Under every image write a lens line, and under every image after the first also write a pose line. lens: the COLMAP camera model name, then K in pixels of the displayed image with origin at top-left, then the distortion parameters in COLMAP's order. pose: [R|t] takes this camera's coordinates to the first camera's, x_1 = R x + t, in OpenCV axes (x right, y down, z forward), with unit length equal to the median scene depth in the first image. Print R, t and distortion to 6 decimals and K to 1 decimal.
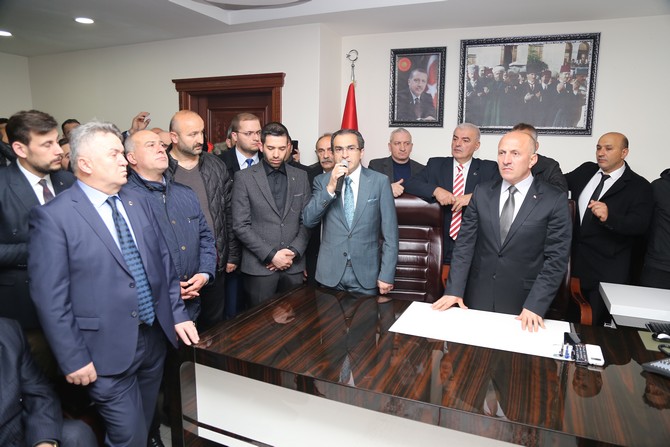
lens RADIAL K [[452.2, 0, 335.0], [0, 452.2, 223.5], [0, 0, 1]] dist [-0.122159, 0.065209]
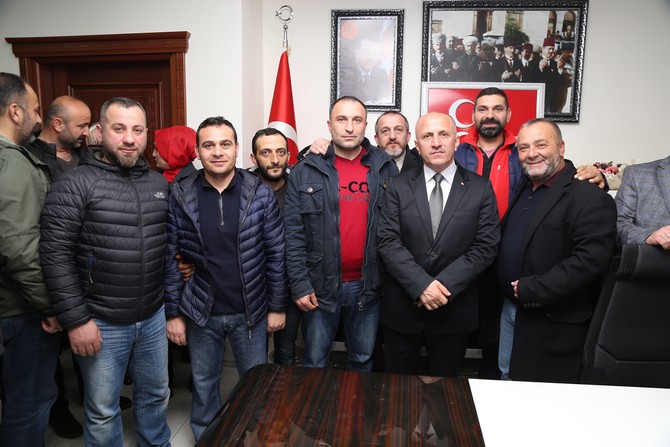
lens RADIAL K [[457.9, 0, 333.8], [0, 457.9, 220.1], [0, 0, 1]] dist [-0.110329, 0.053959]
pose [[0.959537, -0.055681, 0.276024, -0.110987], [0.052458, 0.998441, 0.019052, -0.051953], [-0.276654, -0.003802, 0.960962, 0.288028]]
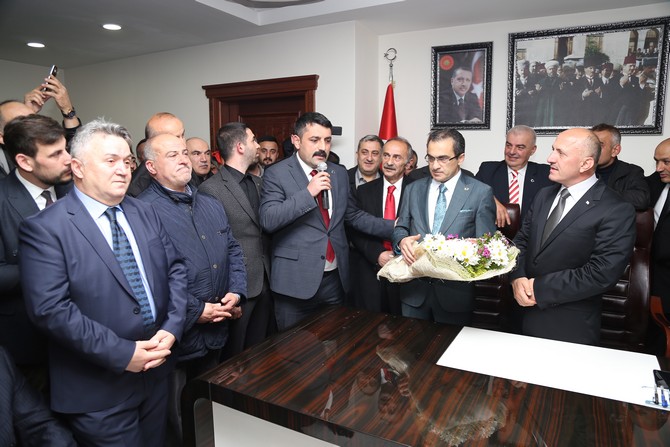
lens RADIAL K [[452.2, 0, 335.0], [0, 452.2, 223.5], [0, 0, 1]] dist [-0.122159, 0.065209]
pose [[0.996532, -0.007629, -0.082856, -0.001751], [0.006114, 0.999810, -0.018521, -0.008054], [0.082982, 0.017950, 0.996389, 0.075574]]
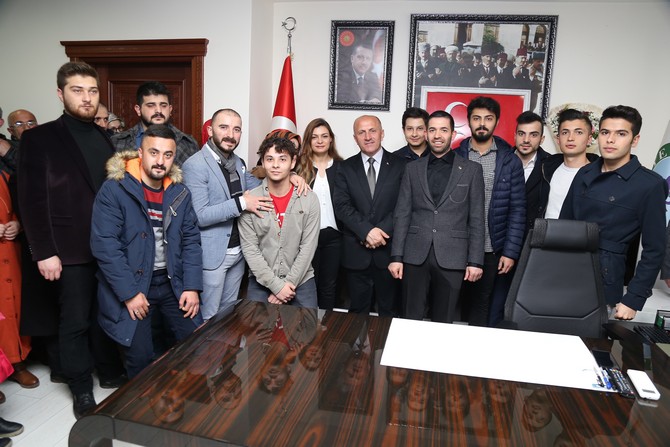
lens RADIAL K [[457.9, 0, 333.8], [0, 457.9, 220.1], [0, 0, 1]] dist [-0.110329, 0.053959]
pose [[0.976647, -0.014107, 0.214388, -0.071507], [0.010770, 0.999802, 0.016726, -0.014602], [-0.214582, -0.014027, 0.976605, 0.142044]]
